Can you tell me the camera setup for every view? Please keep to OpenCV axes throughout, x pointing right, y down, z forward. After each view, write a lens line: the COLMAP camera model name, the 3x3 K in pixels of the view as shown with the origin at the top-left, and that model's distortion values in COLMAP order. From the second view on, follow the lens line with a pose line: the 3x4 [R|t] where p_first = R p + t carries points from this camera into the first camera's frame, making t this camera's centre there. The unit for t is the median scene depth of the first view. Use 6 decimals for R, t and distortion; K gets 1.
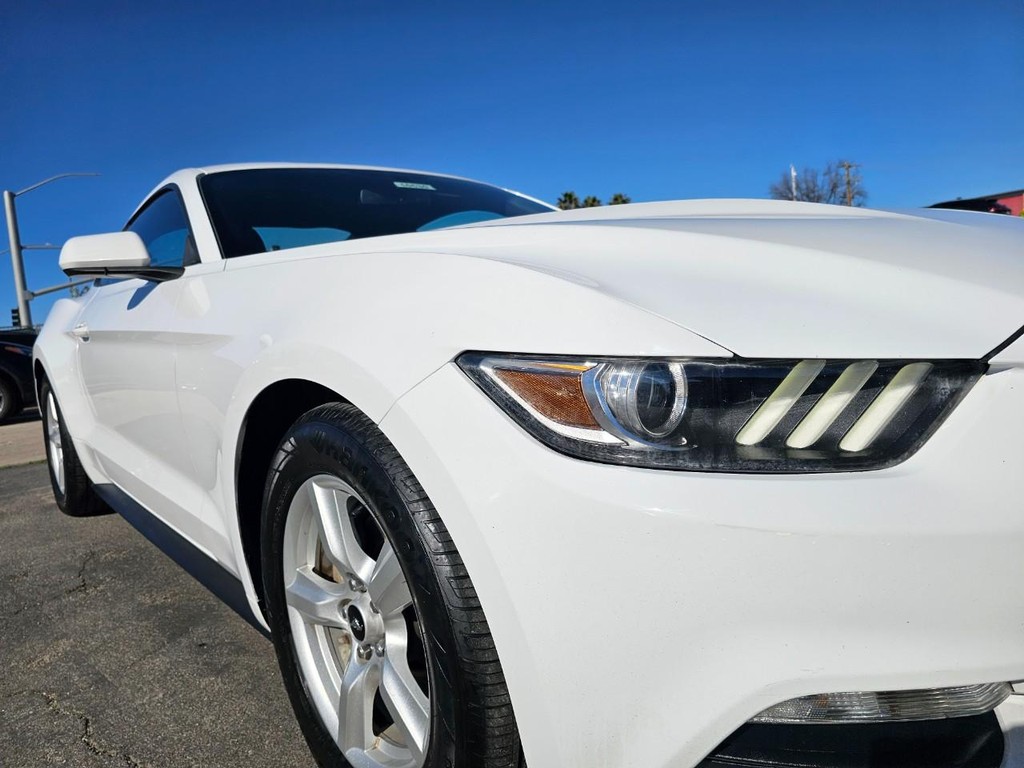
lens RADIAL K [[850.8, 0, 512.0], [0, 850.8, 384.0], [0, 0, 1]] dist [0.065047, -0.271851]
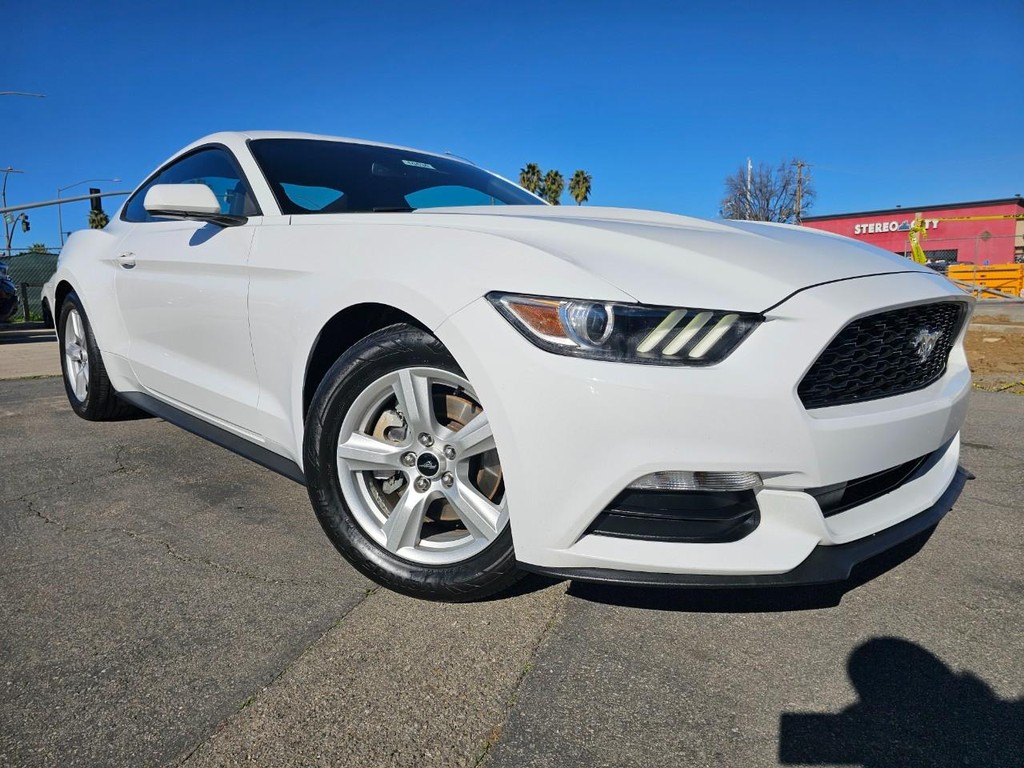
lens RADIAL K [[850.8, 0, 512.0], [0, 850.8, 384.0], [0, 0, 1]] dist [0.065047, -0.271851]
pose [[0.994838, 0.077969, 0.064944, -0.077349], [-0.080335, 0.996166, 0.034641, 0.060618], [-0.061994, -0.039680, 0.997287, -0.521530]]
